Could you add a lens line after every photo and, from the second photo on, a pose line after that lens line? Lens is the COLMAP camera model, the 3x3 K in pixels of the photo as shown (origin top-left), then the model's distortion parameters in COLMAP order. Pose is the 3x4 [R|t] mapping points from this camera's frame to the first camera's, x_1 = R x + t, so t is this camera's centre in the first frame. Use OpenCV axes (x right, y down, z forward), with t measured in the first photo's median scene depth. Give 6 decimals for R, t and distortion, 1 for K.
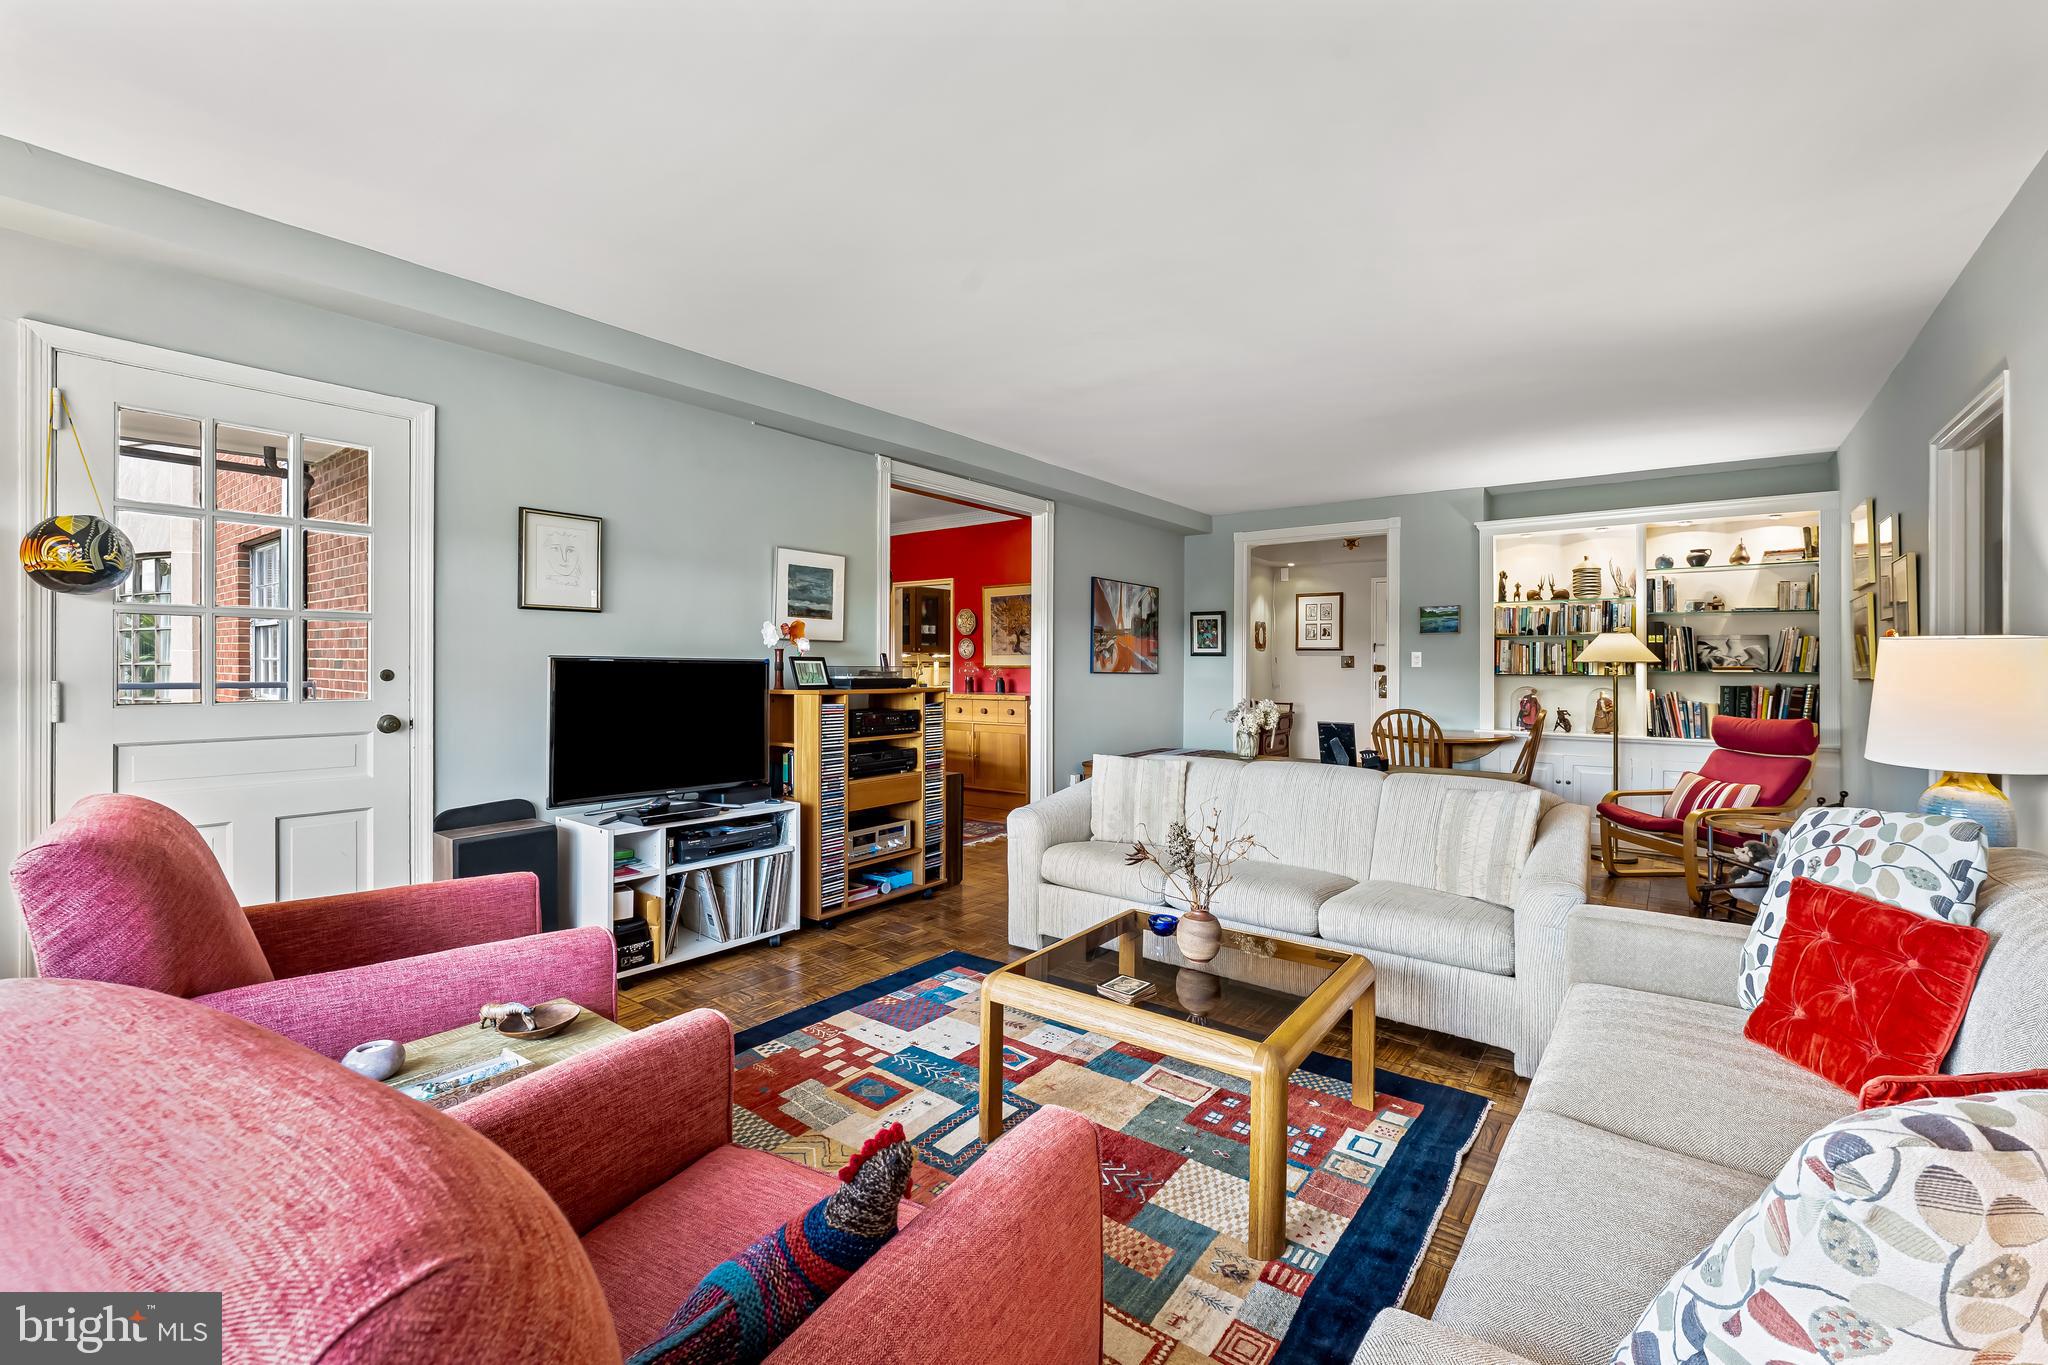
lens RADIAL K [[836.1, 0, 1022.8], [0, 836.1, 669.9], [0, 0, 1]] dist [-0.008236, 0.000984]
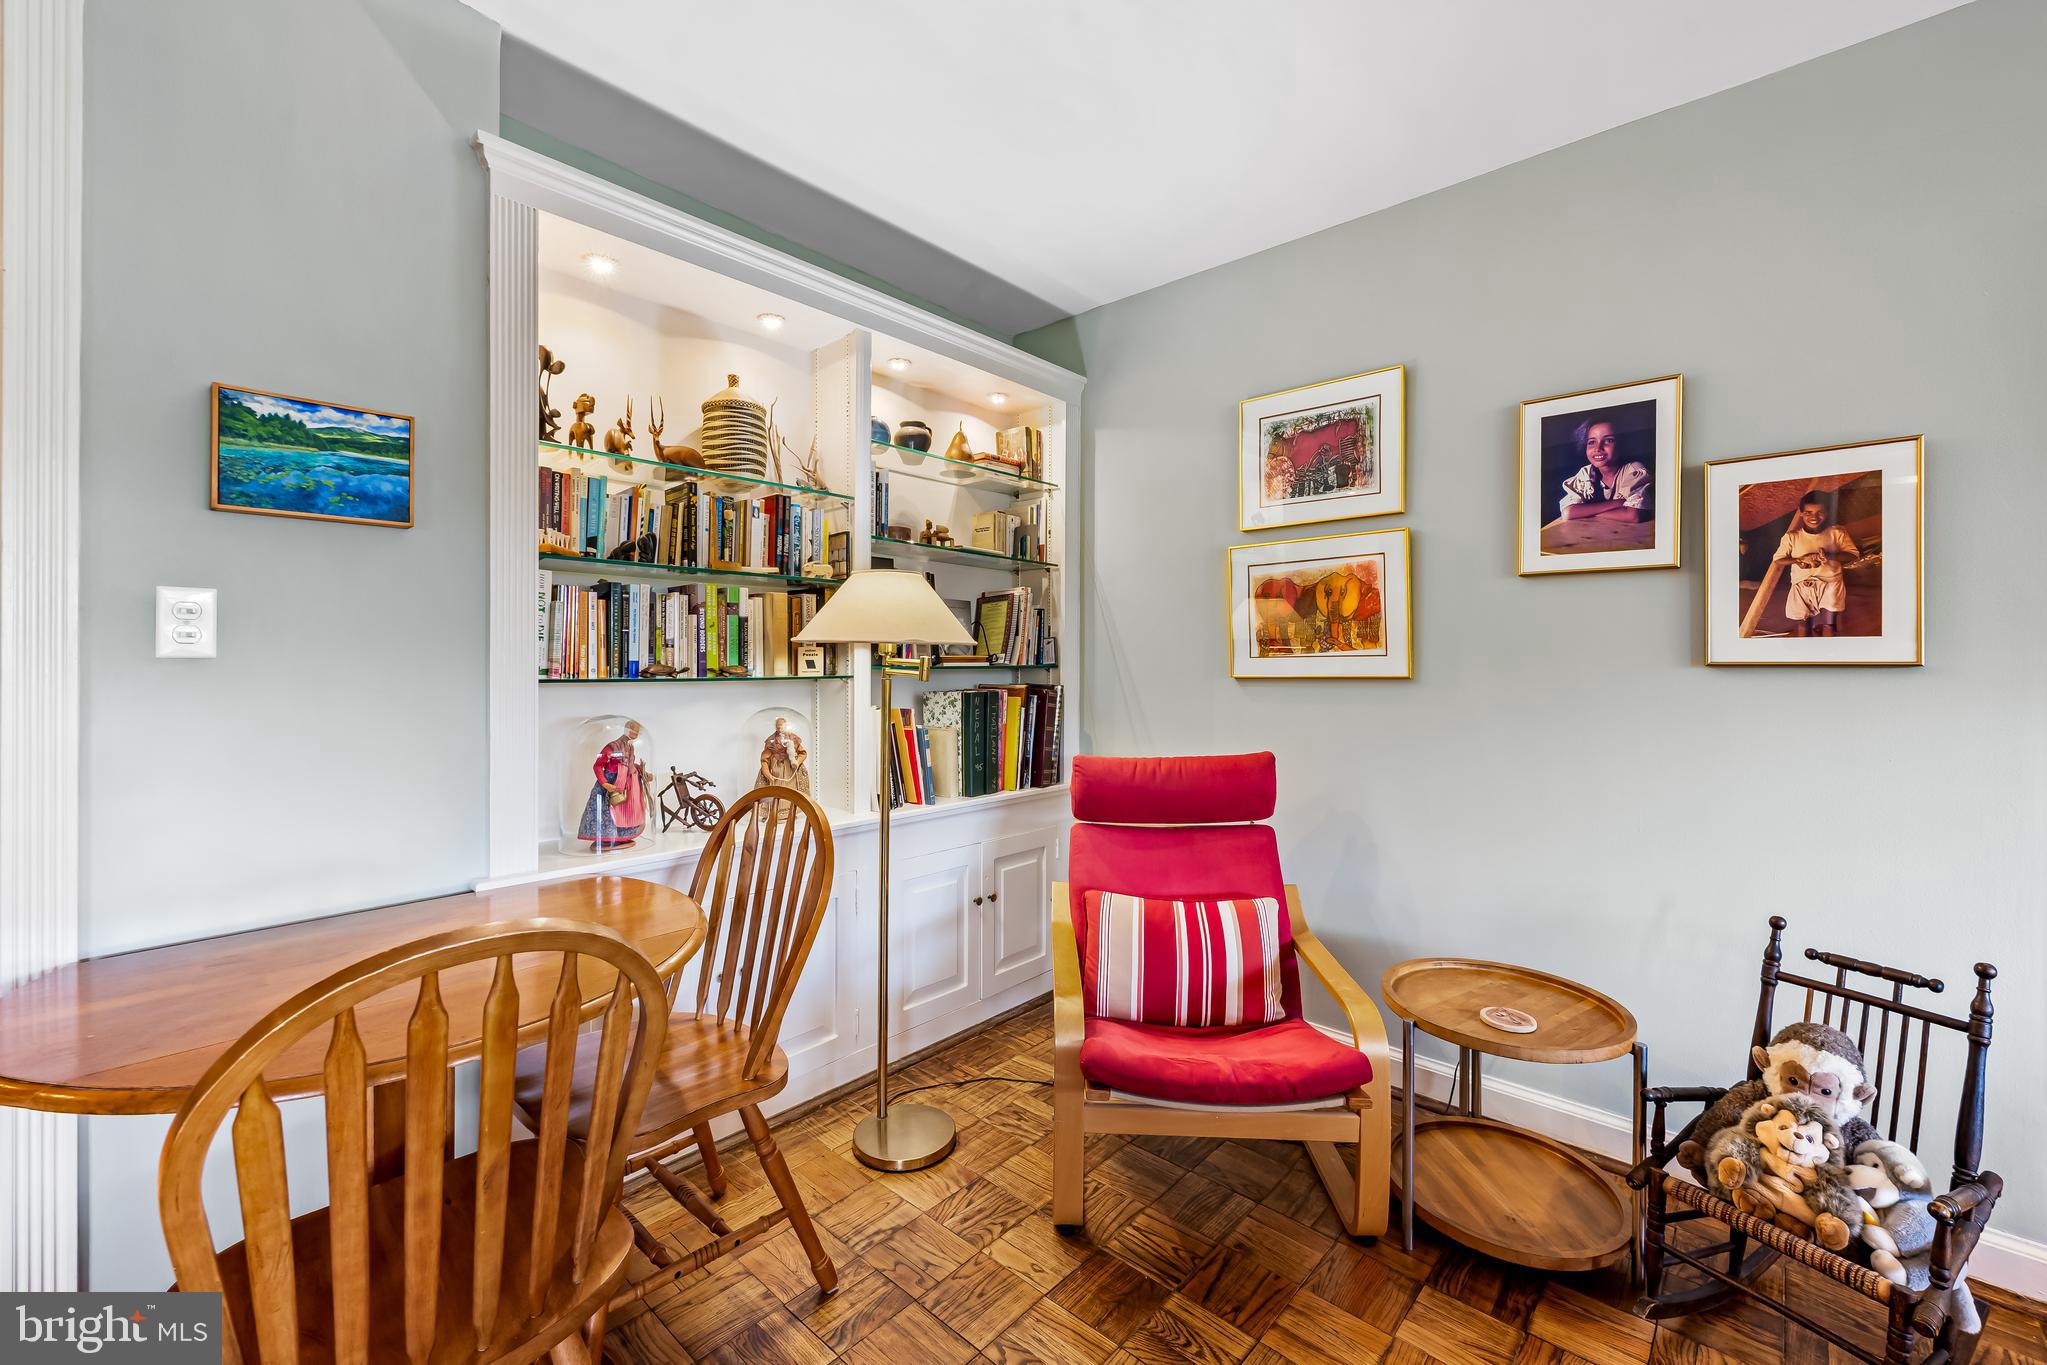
lens RADIAL K [[835.7, 0, 1019.3], [0, 835.7, 662.1], [0, 0, 1]] dist [-0.008236, 0.000984]
pose [[0.070678, -0.006336, 0.997479, 0.311790], [0.001053, 0.999980, 0.006277, -0.003271], [-0.997499, 0.000607, 0.070683, 0.893453]]
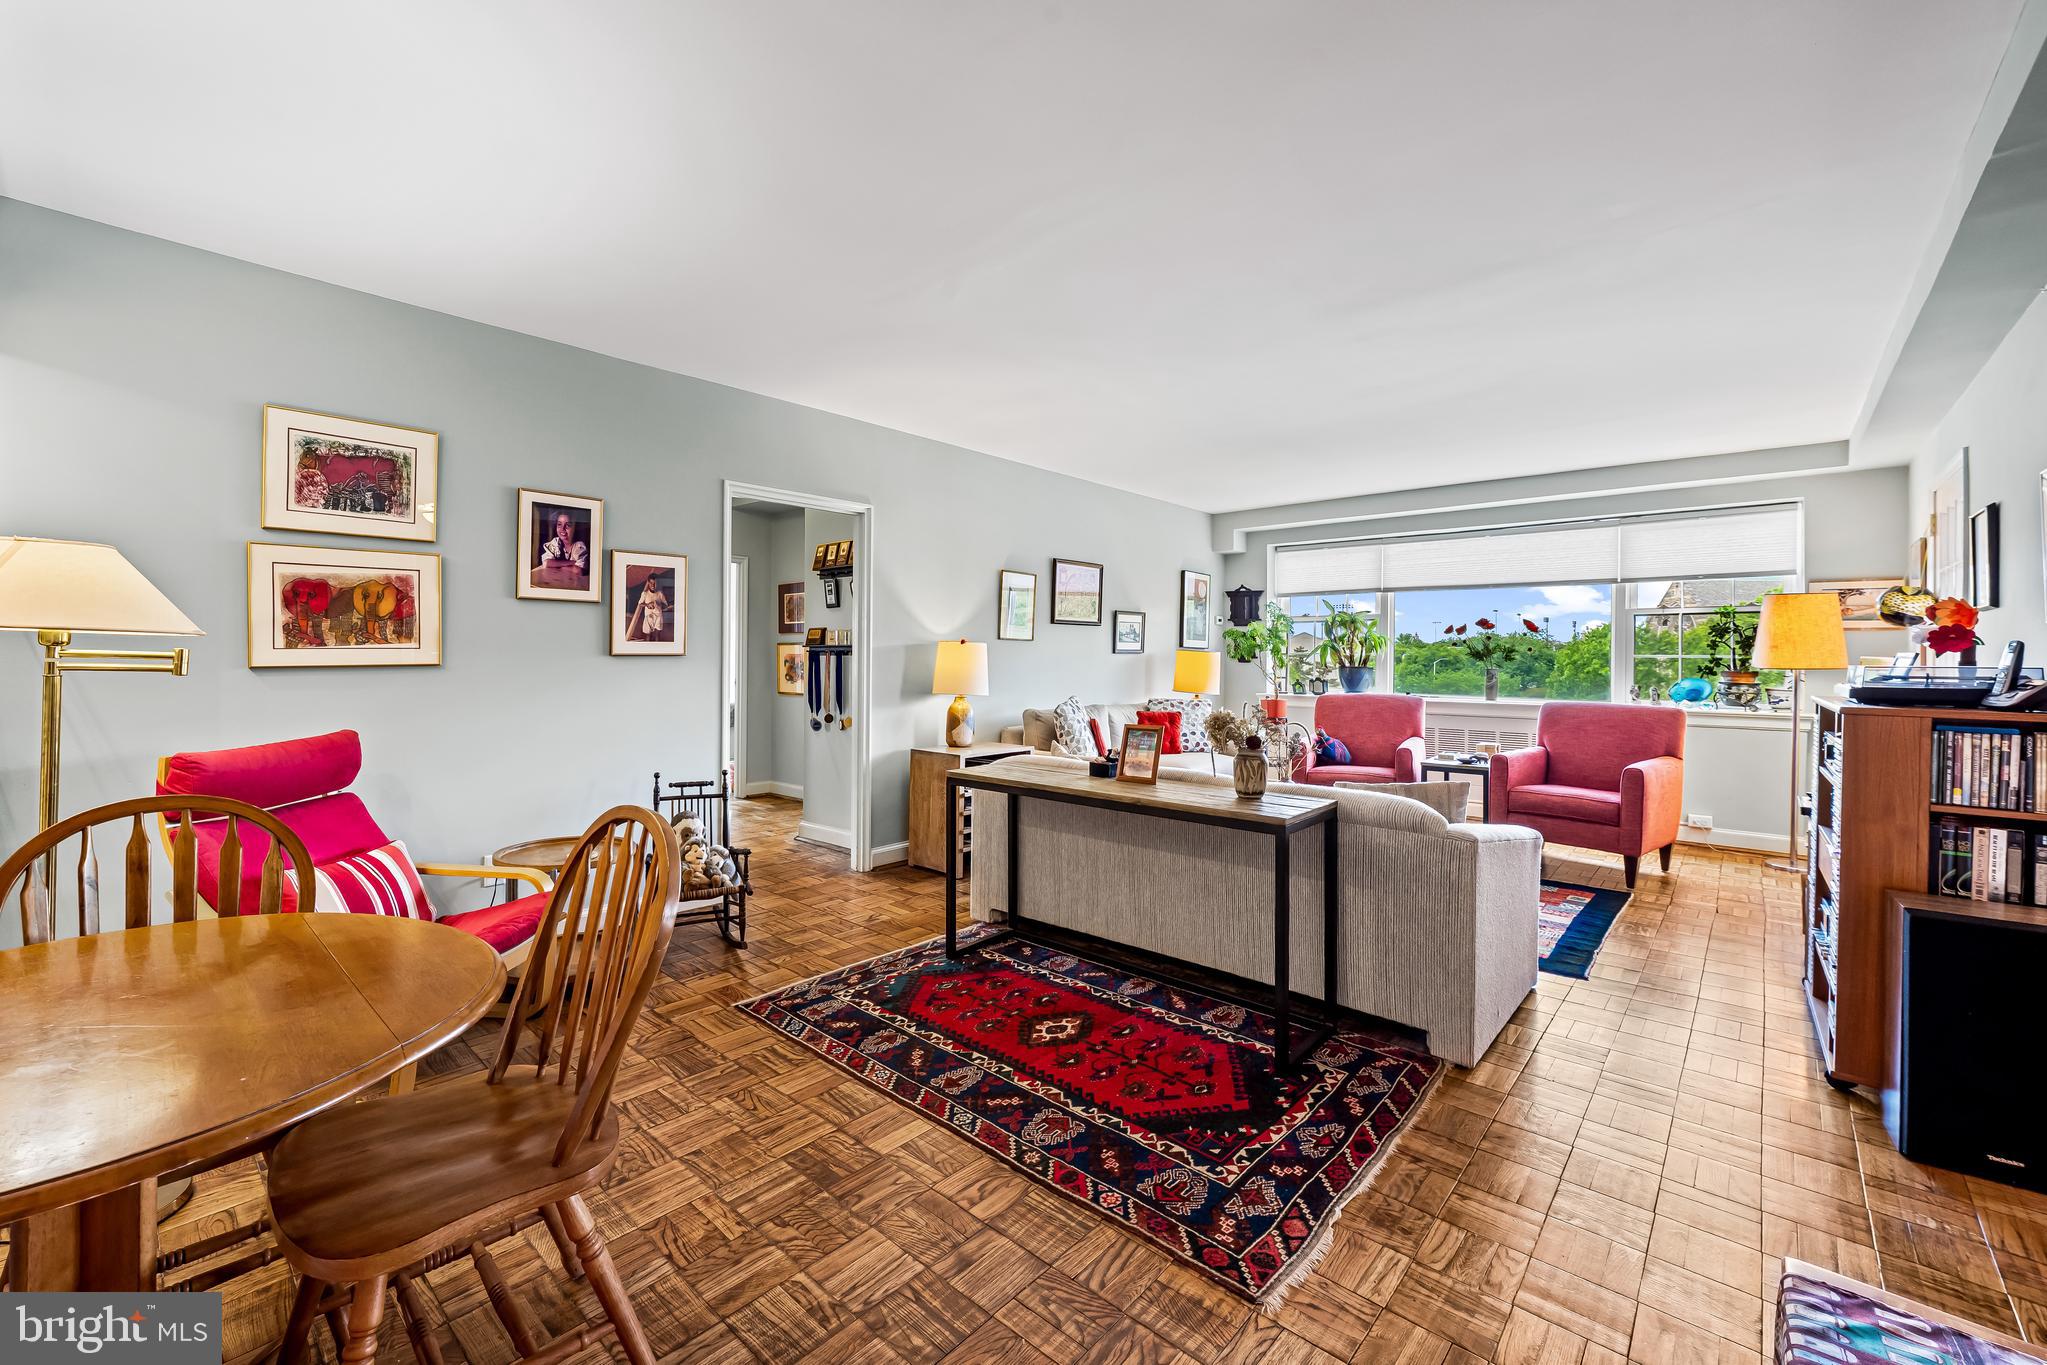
lens RADIAL K [[835.7, 0, 990.9], [0, 835.7, 661.1], [0, 0, 1]] dist [-0.008236, 0.000984]
pose [[-0.996724, -0.015012, 0.079467, 0.322014], [-0.013817, 0.999783, 0.015559, -0.009175], [-0.079683, 0.014410, -0.996716, 1.274071]]
